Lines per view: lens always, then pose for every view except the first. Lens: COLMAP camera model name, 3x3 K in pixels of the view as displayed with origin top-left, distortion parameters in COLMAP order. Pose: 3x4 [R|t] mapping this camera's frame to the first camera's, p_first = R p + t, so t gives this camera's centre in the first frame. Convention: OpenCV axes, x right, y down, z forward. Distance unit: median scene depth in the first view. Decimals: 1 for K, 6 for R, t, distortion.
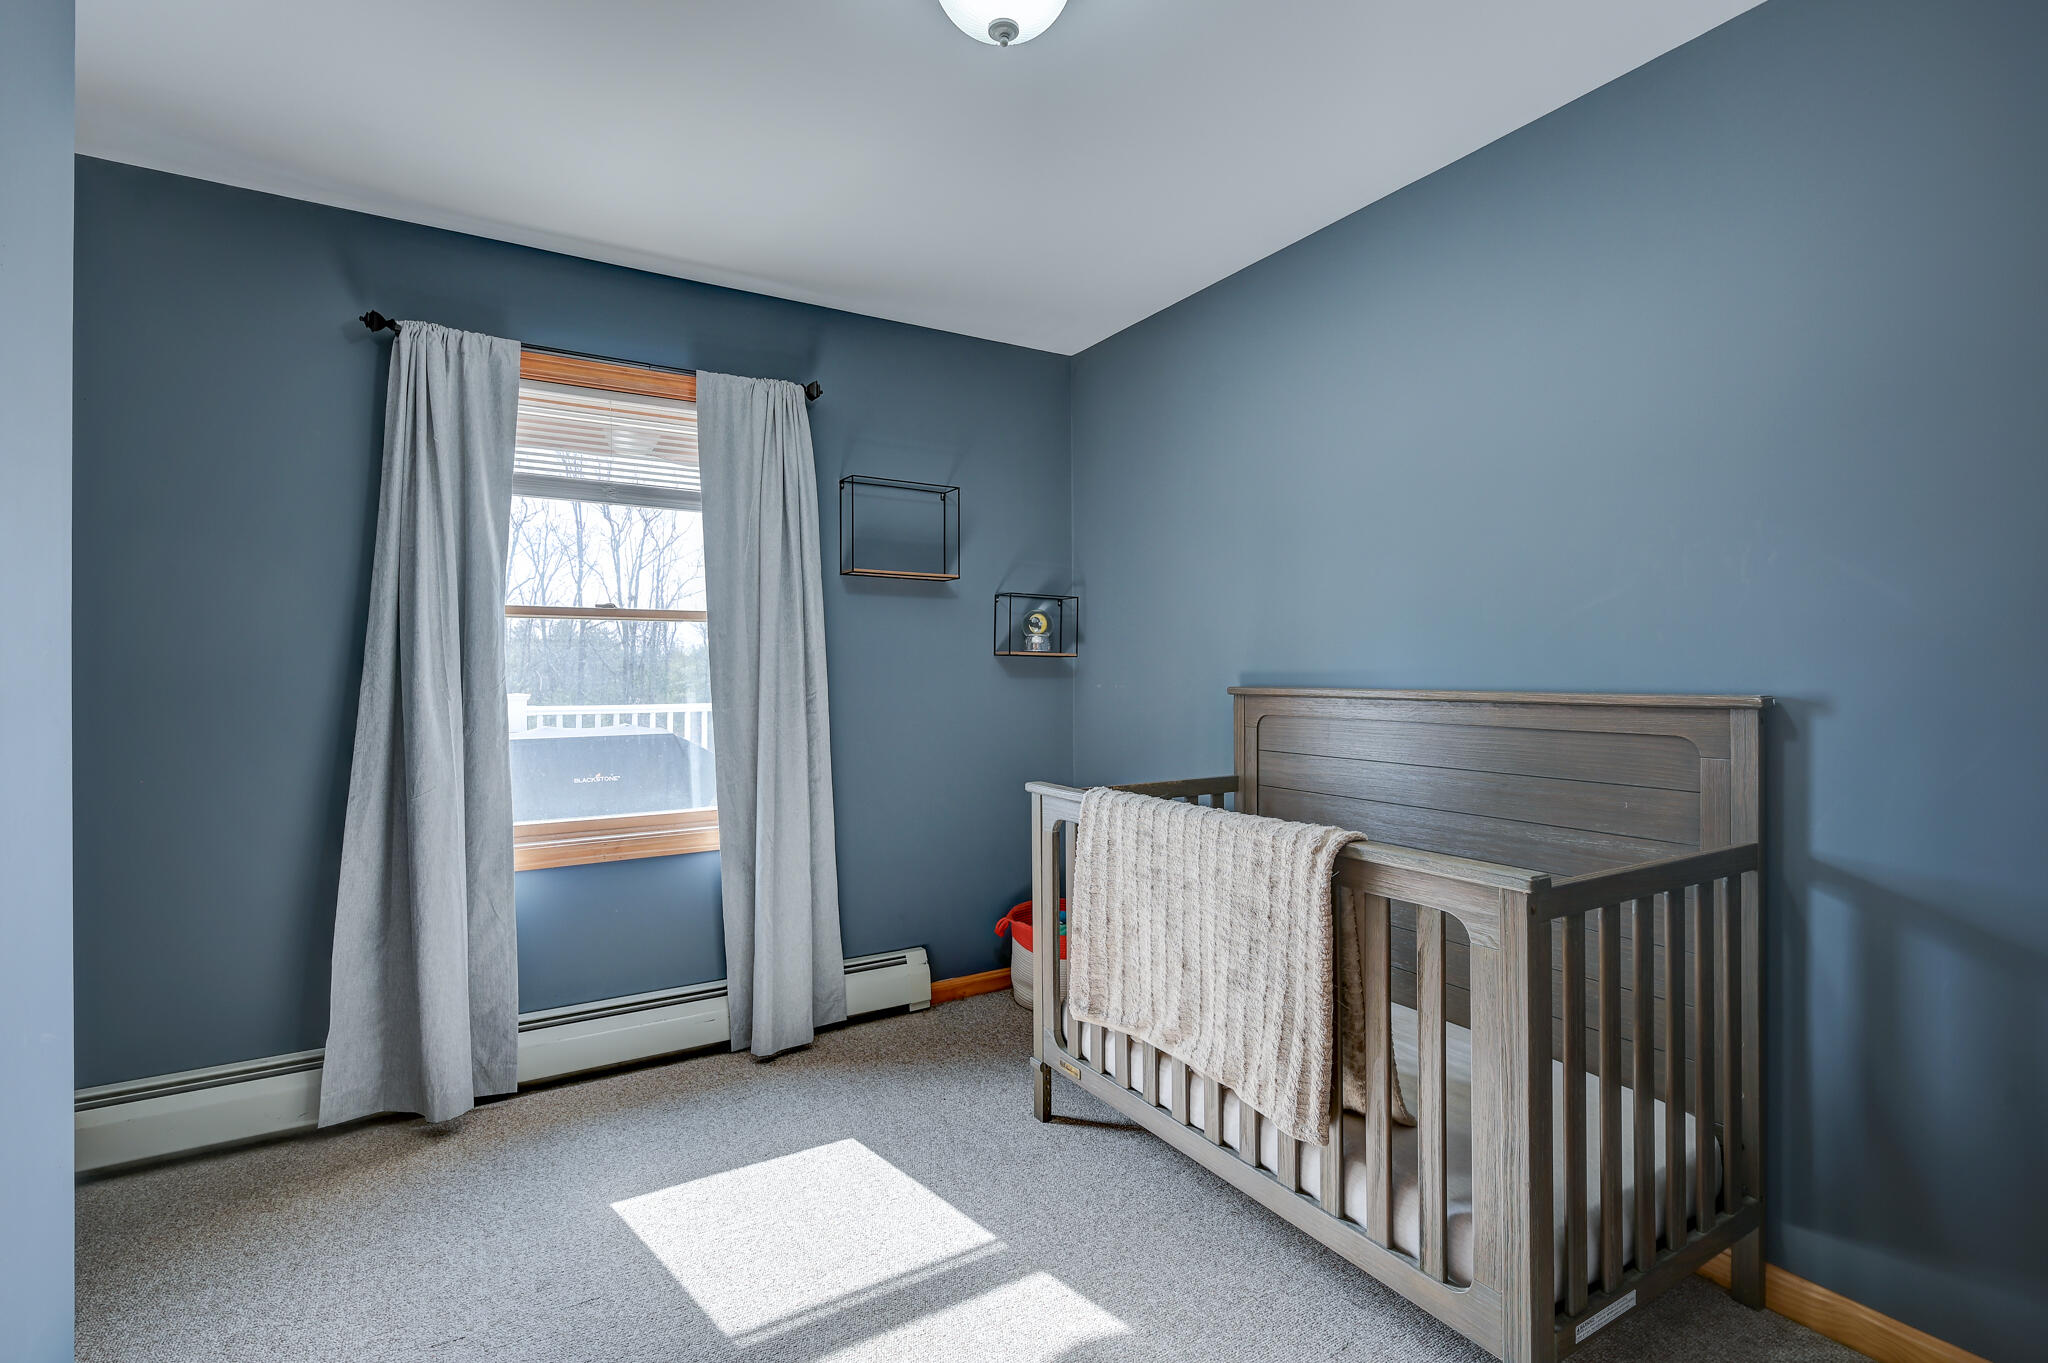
lens RADIAL K [[918.7, 0, 1020.0], [0, 918.7, 652.7], [0, 0, 1]] dist [-0.022294, -0.000168]
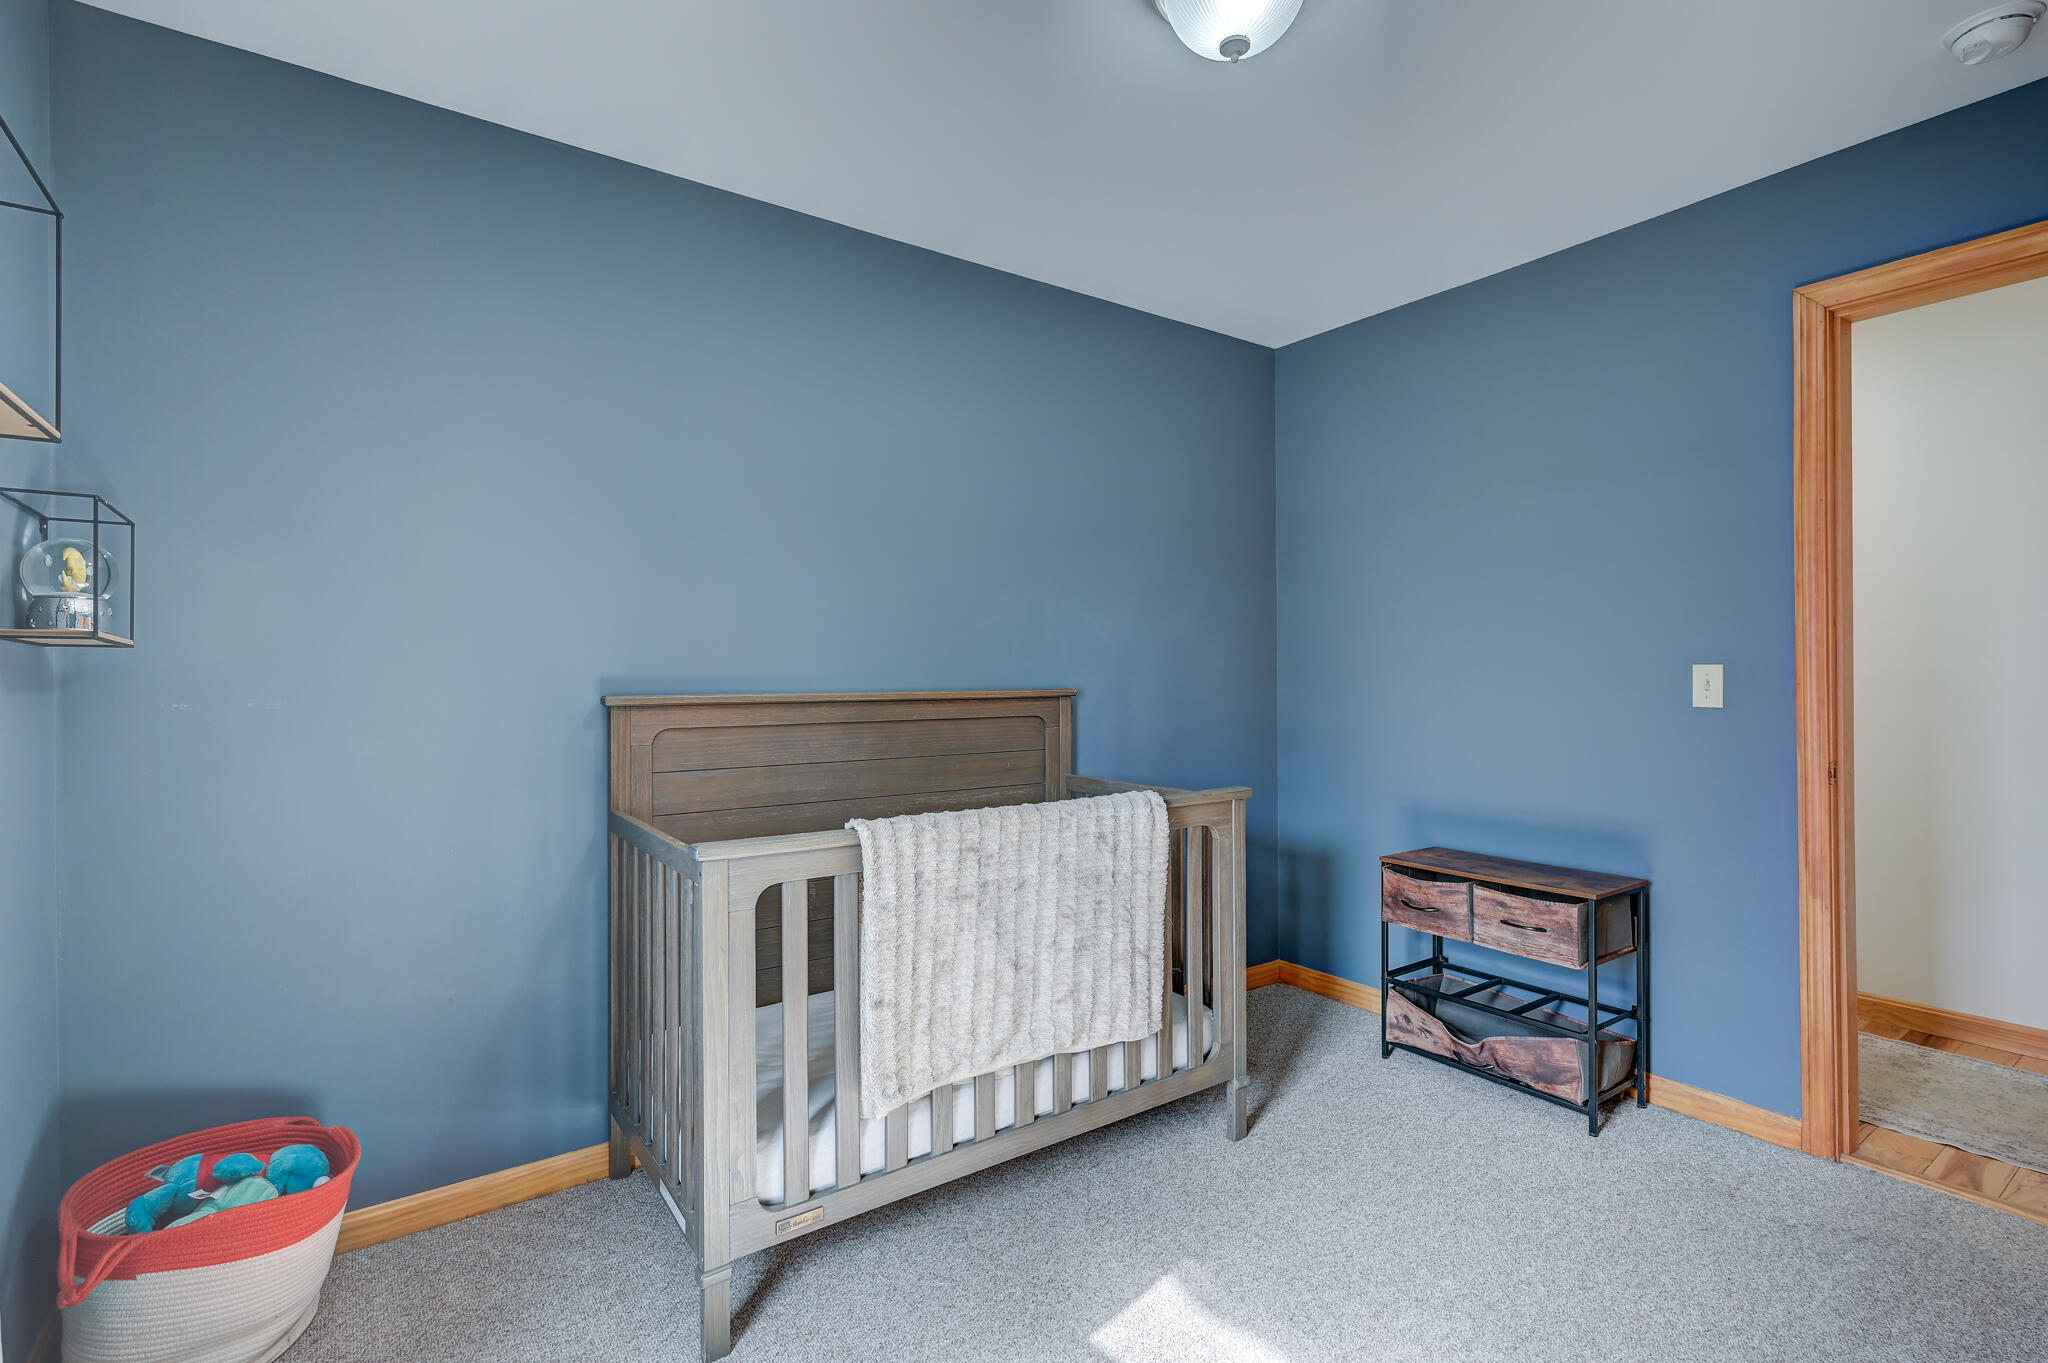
lens RADIAL K [[970.5, 0, 1027.4], [0, 970.5, 672.9], [0, 0, 1]] dist [-0.000050, 0.000145]
pose [[-0.065811, 0.004576, 0.997822, -1.039758], [-0.014616, 0.999878, -0.005549, 0.031562], [-0.997725, -0.014949, -0.065736, 1.253671]]
